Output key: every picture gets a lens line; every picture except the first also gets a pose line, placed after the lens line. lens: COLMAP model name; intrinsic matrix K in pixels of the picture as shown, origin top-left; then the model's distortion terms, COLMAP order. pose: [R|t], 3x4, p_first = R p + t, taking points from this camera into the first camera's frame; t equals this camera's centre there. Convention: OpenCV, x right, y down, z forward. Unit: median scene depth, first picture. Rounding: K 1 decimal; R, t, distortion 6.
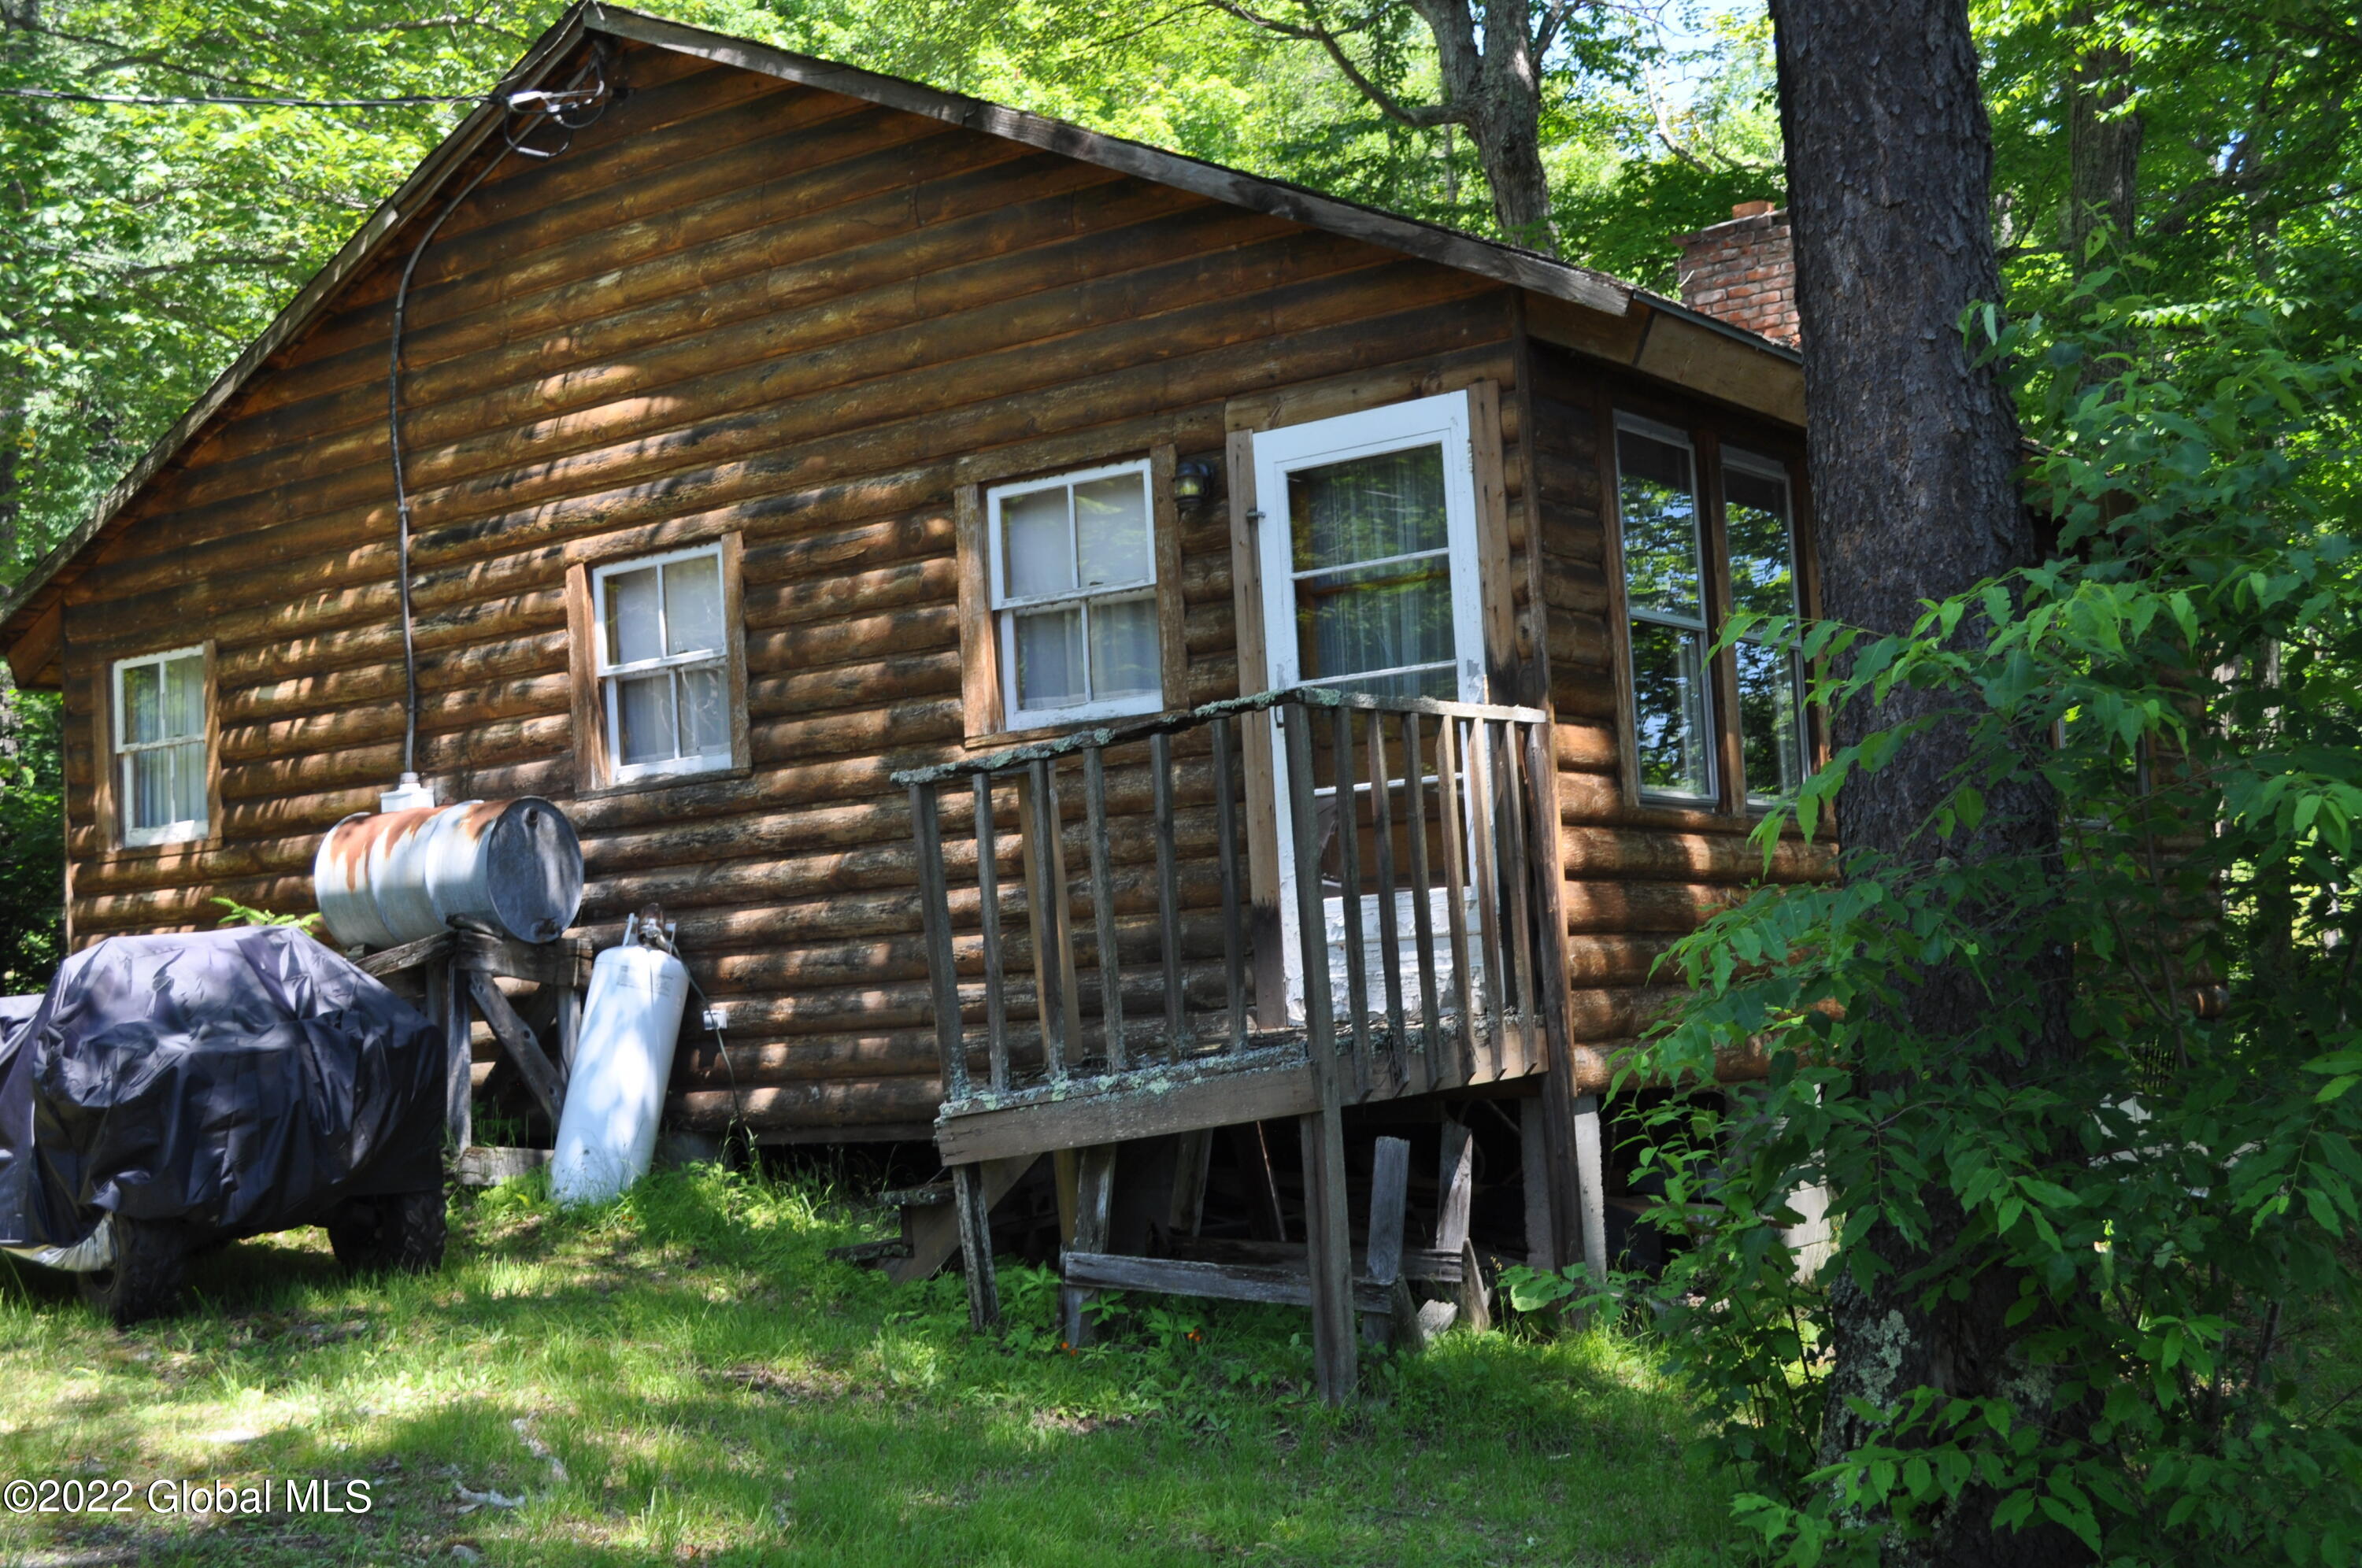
lens RADIAL K [[2828.1, 0, 1175.8], [0, 2828.1, 800.8], [0, 0, 1]] dist [-0.047693, 0.027641]
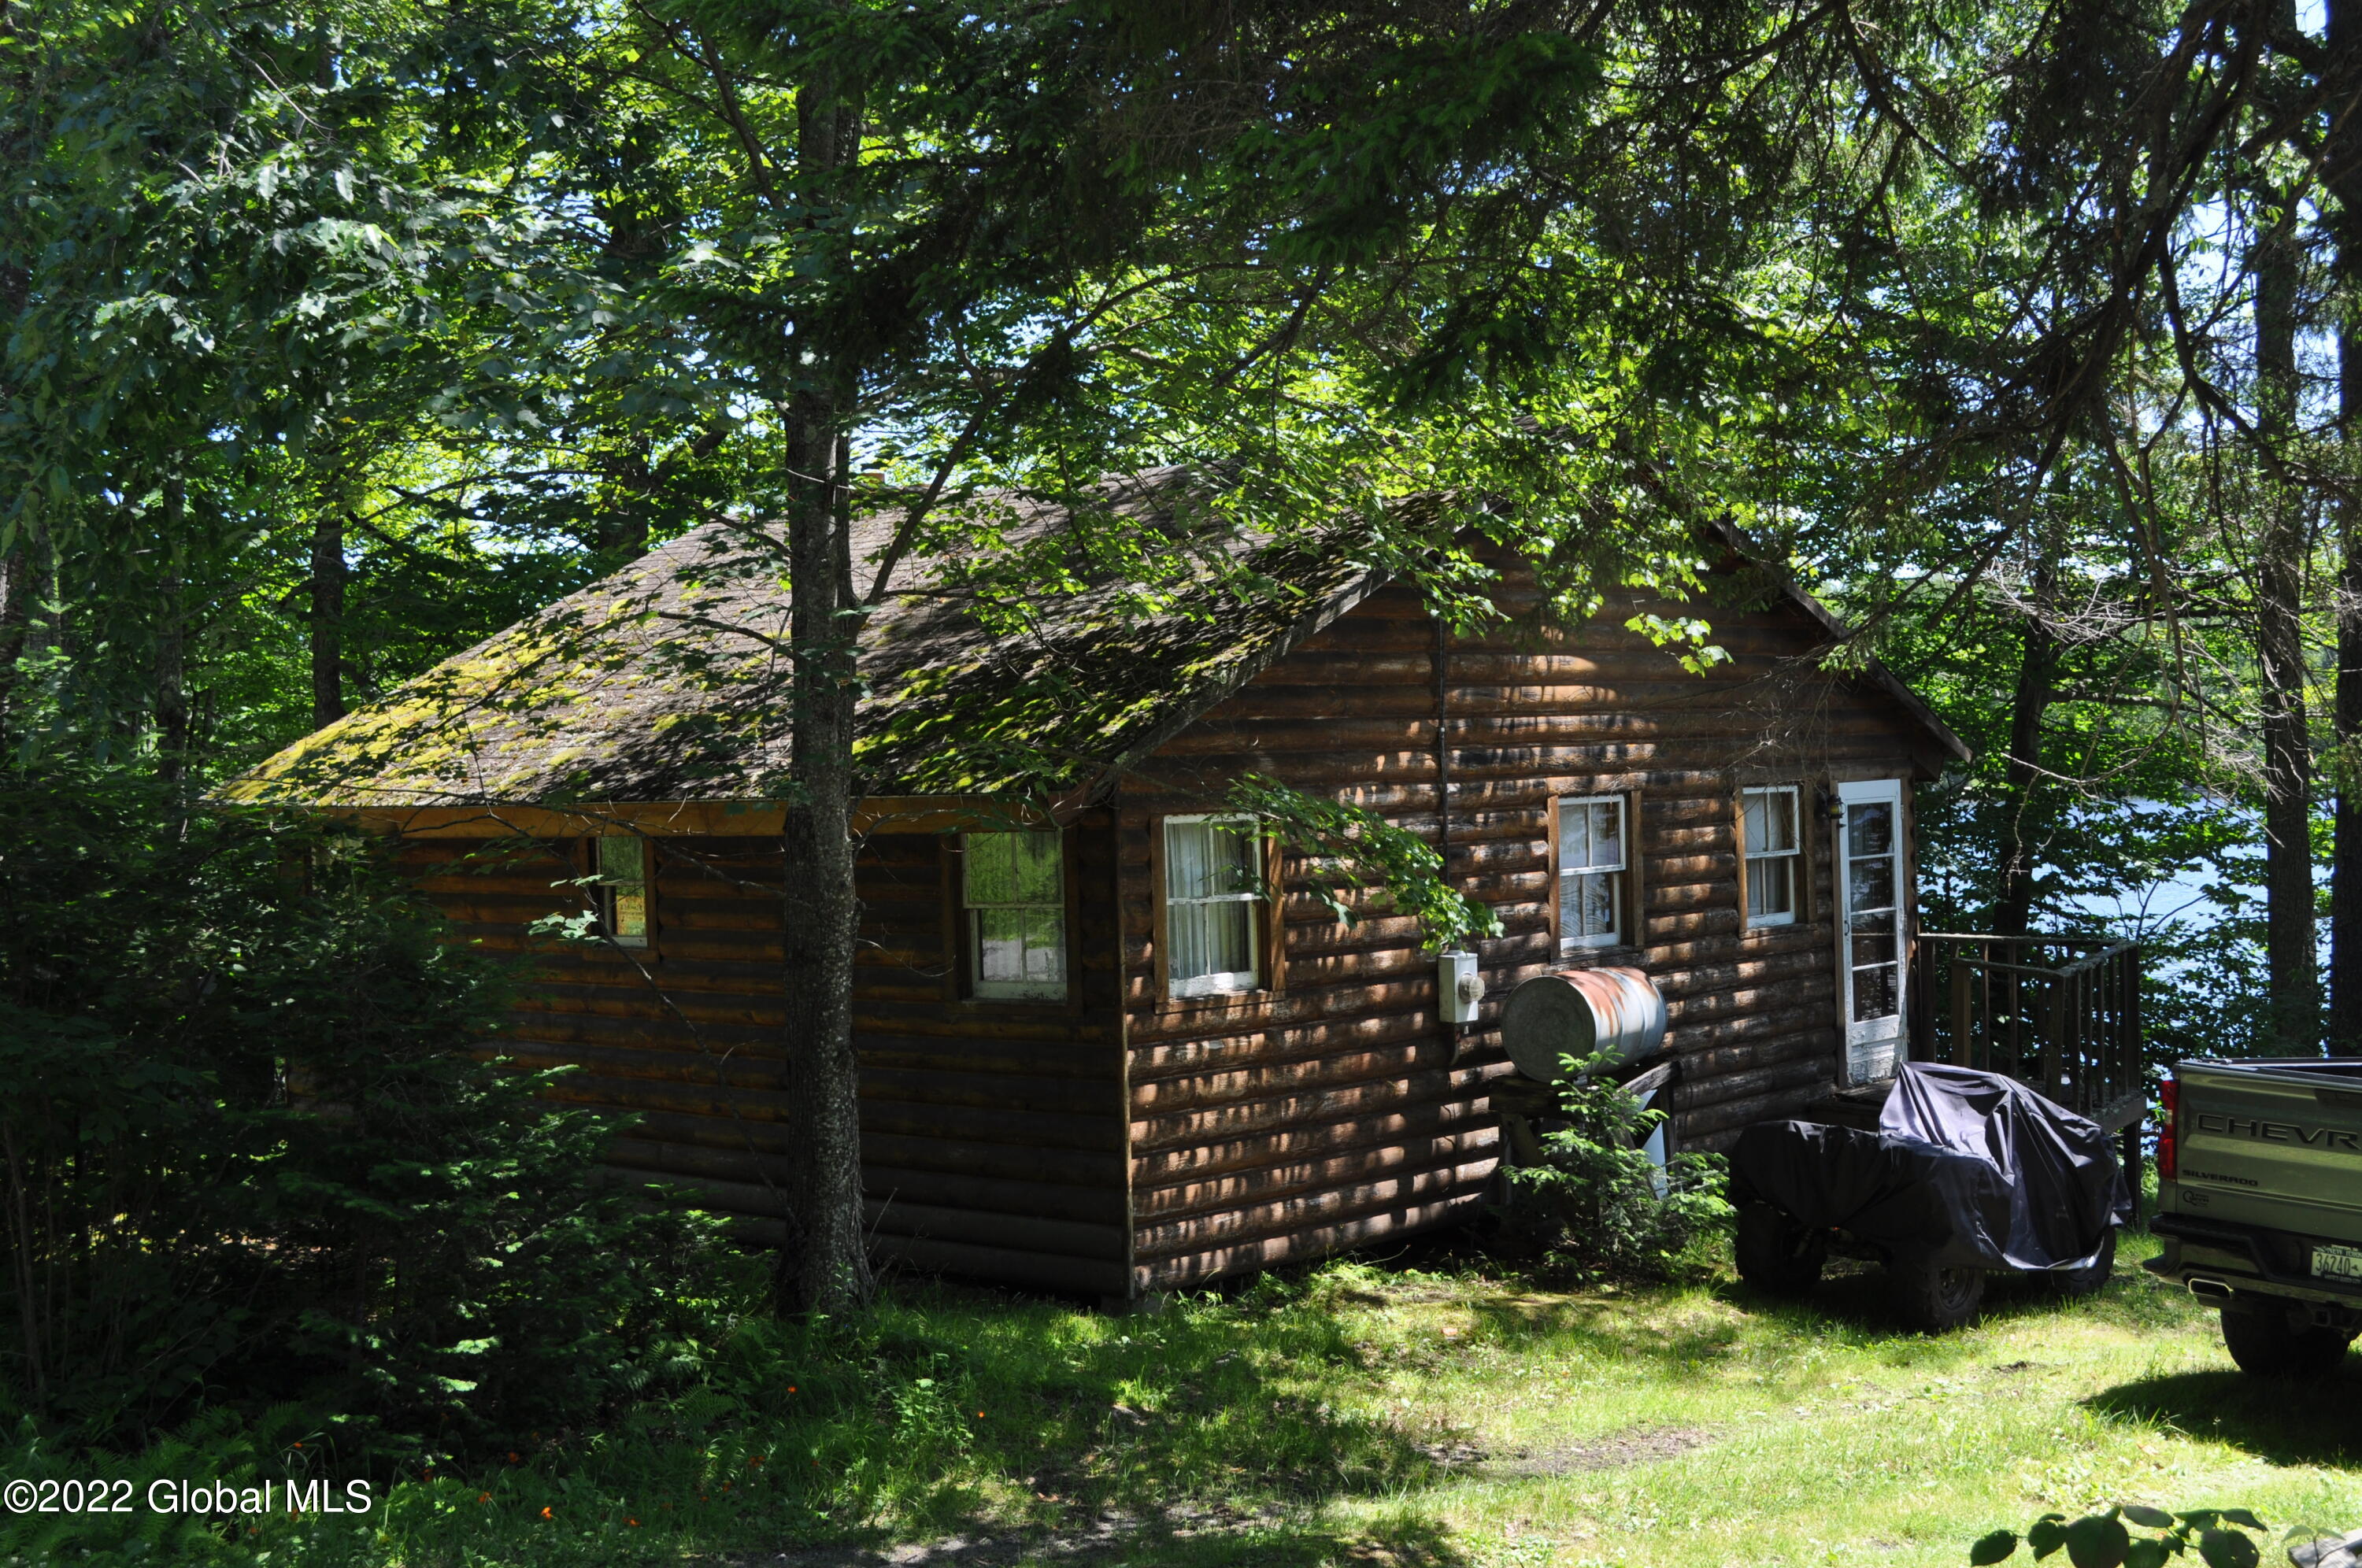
lens RADIAL K [[2824.6, 0, 1175.9], [0, 2824.6, 801.7], [0, 0, 1]] dist [-0.046482, 0.018270]
pose [[0.125711, 0.042847, 0.991141, -1.809492], [-0.048814, 0.998124, -0.036957, -0.021889], [-0.990865, -0.043735, 0.127567, 1.120192]]
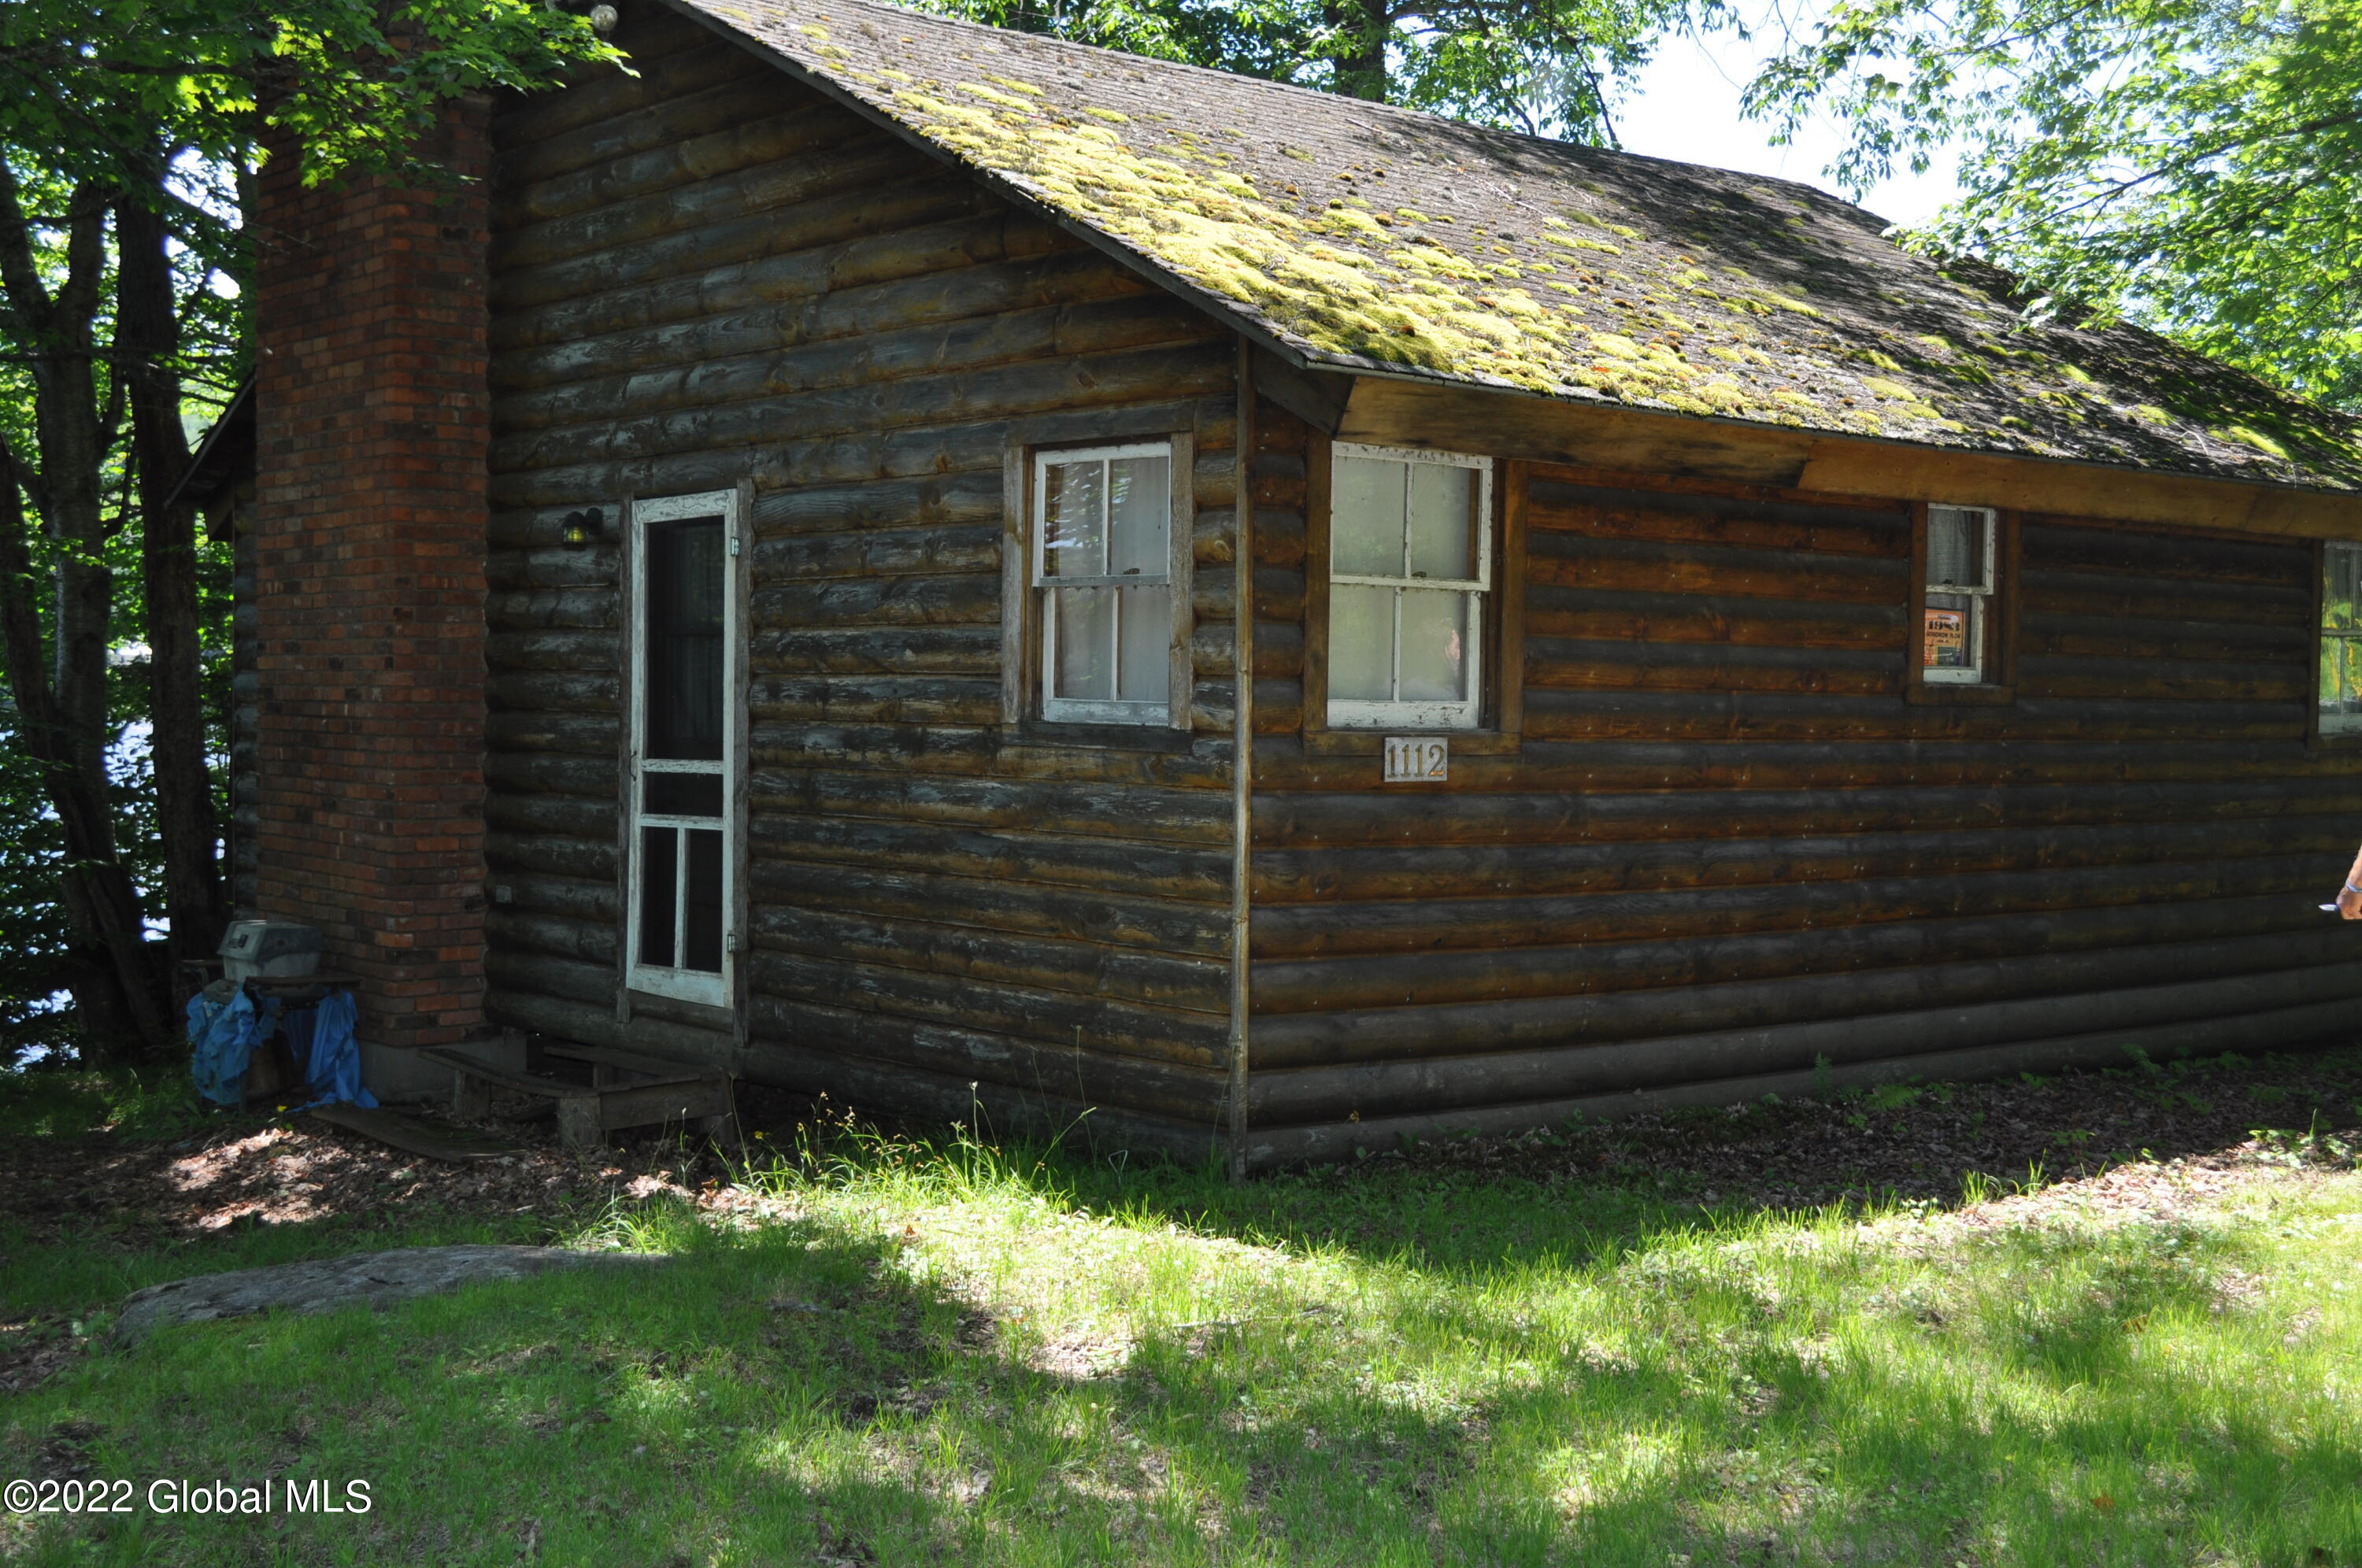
lens RADIAL K [[2824.6, 0, 1175.9], [0, 2824.6, 801.7], [0, 0, 1]] dist [-0.046482, 0.018270]
pose [[-0.964542, 0.037987, 0.261181, -0.289524], [0.024606, 0.998221, -0.054312, 0.112254], [-0.262779, -0.045960, -0.963761, 2.721929]]
